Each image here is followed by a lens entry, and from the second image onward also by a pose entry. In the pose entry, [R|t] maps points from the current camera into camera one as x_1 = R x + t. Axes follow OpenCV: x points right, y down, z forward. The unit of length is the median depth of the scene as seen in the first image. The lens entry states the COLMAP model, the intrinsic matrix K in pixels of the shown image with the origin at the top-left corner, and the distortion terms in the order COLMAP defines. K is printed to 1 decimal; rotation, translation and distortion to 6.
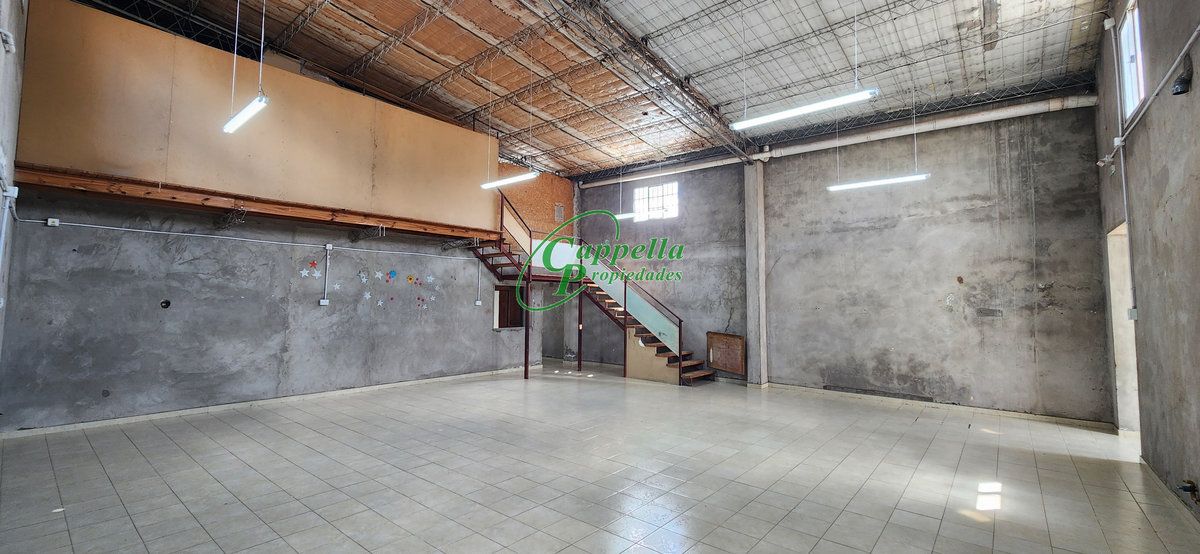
lens RADIAL K [[482.3, 0, 598.2], [0, 482.3, 269.5], [0, 0, 1]] dist [-0.001151, -0.001479]
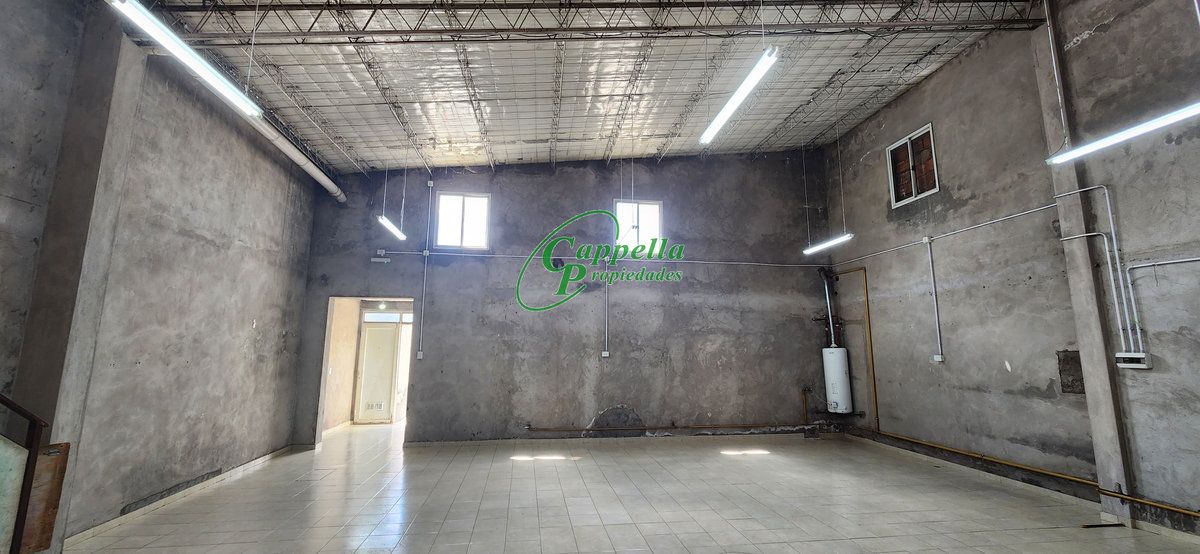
lens RADIAL K [[482.3, 0, 592.4], [0, 482.3, 271.1], [0, 0, 1]] dist [-0.001151, -0.001479]
pose [[-0.728657, 0.092547, 0.678597, -0.318054], [-0.056415, 0.979350, -0.194141, 0.061167], [-0.682551, -0.179745, -0.708390, 1.141672]]
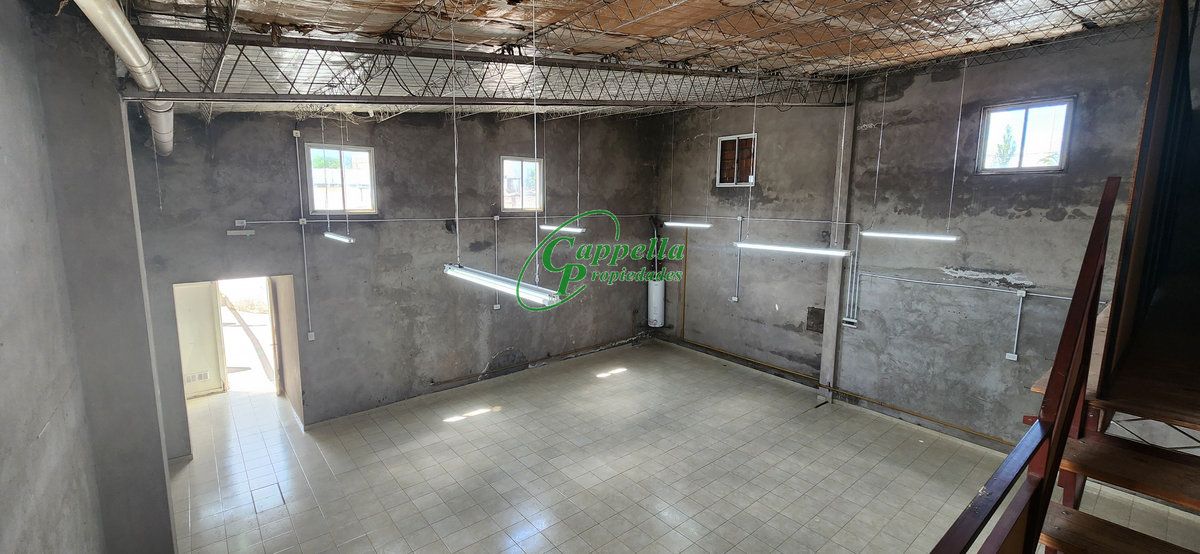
lens RADIAL K [[482.3, 0, 584.0], [0, 482.3, 267.0], [0, 0, 1]] dist [-0.001151, -0.001479]
pose [[-0.977861, -0.045372, 0.204276, -0.048185], [-0.029035, 0.996187, 0.082274, -0.156964], [-0.207230, 0.074522, -0.975450, 1.408156]]
